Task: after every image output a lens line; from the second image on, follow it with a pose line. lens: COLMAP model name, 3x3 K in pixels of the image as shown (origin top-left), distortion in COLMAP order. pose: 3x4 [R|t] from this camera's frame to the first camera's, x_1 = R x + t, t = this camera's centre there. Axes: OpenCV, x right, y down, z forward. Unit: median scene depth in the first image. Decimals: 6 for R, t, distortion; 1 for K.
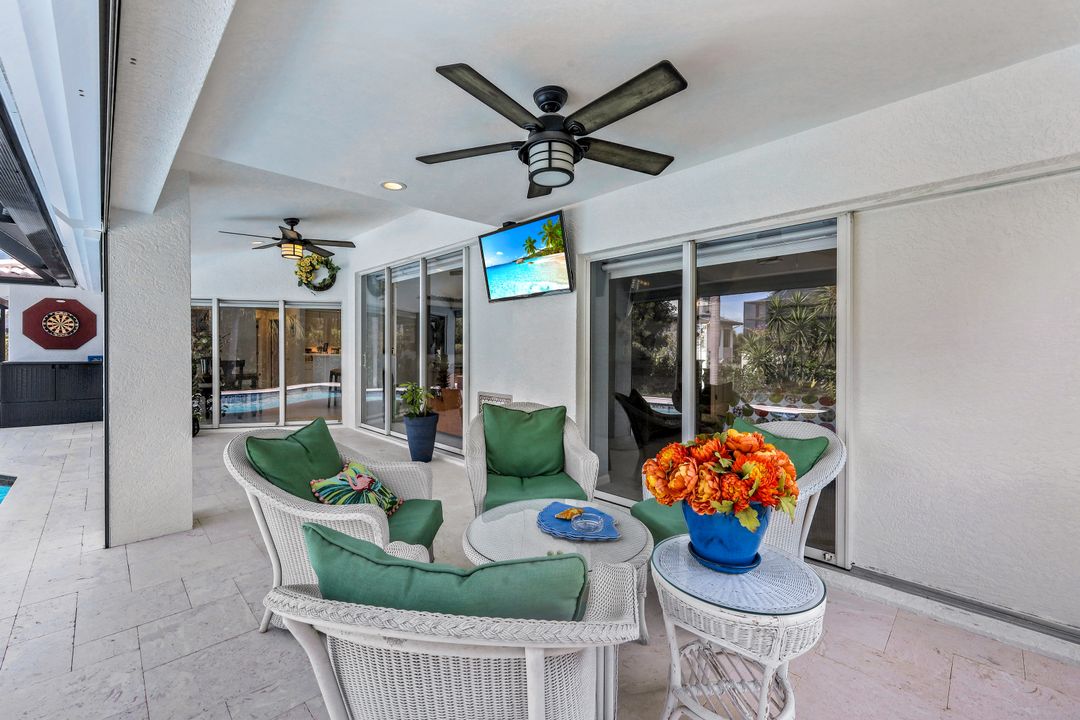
lens RADIAL K [[442.9, 0, 533.8], [0, 442.9, 353.8], [0, 0, 1]] dist [0.002094, -0.000076]
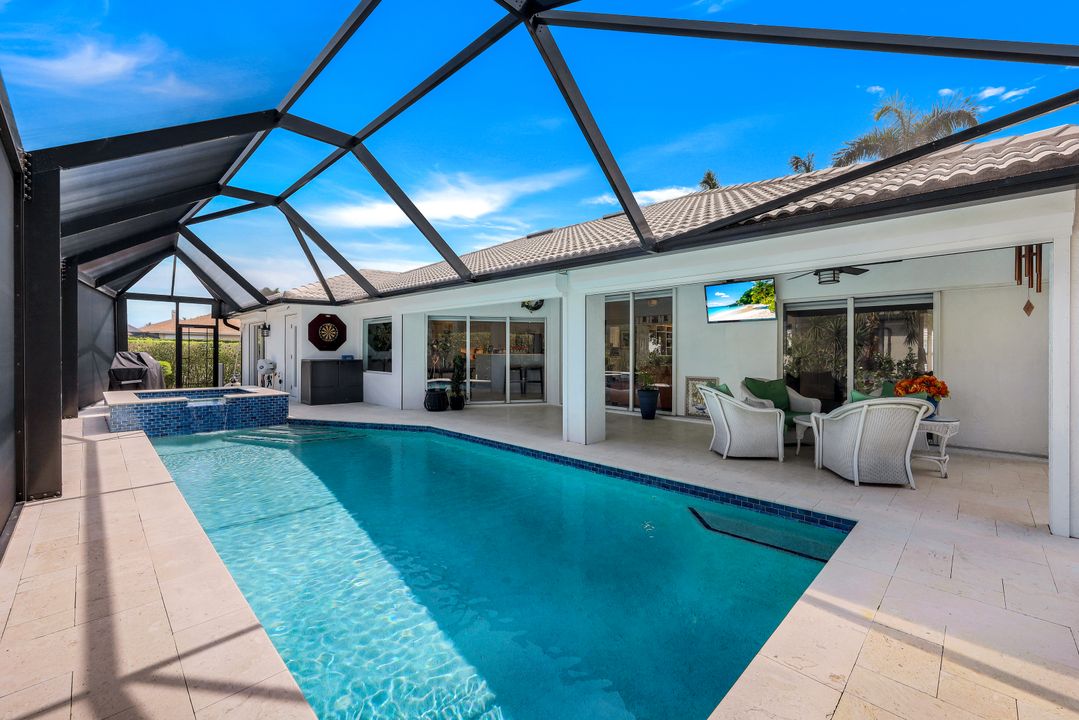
lens RADIAL K [[442.4, 0, 533.3], [0, 442.4, 353.8], [0, 0, 1]] dist [0.002094, -0.000076]
pose [[0.999994, 0.000025, 0.003350, -0.520360], [-0.000018, 0.999998, -0.002182, 0.004035], [-0.003350, 0.002181, 0.999992, -0.470193]]
